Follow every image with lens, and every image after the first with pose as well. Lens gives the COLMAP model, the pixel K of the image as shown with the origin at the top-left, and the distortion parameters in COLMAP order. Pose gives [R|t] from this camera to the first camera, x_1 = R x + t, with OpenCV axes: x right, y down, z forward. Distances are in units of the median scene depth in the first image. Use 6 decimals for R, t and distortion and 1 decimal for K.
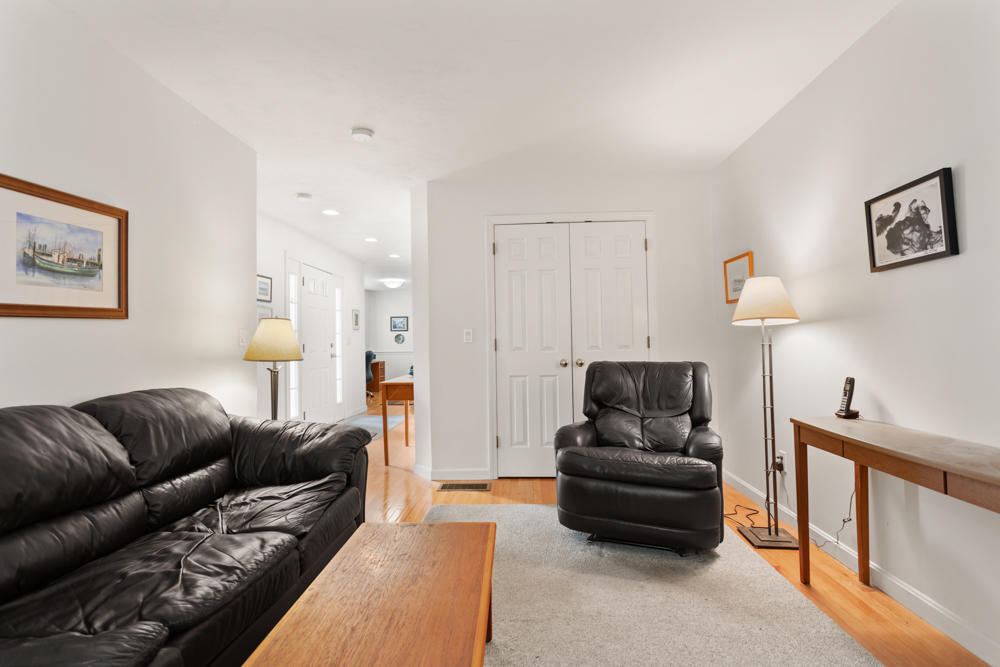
lens RADIAL K [[485.6, 0, 499.1], [0, 485.6, 332.6], [0, 0, 1]] dist [0.001699, -0.000760]
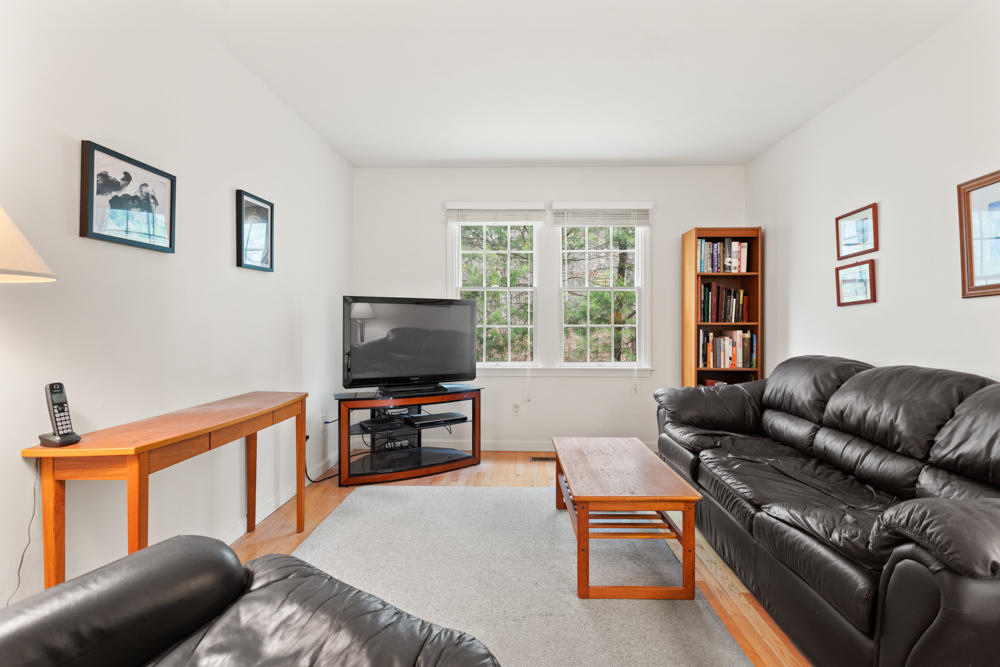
lens RADIAL K [[485.6, 0, 501.7], [0, 485.6, 329.4], [0, 0, 1]] dist [0.001699, -0.000760]
pose [[-0.999895, 0.013671, -0.004788, 0.139924], [0.013751, 0.999760, -0.017032, 0.045858], [0.004554, -0.017096, -0.999843, 1.912740]]
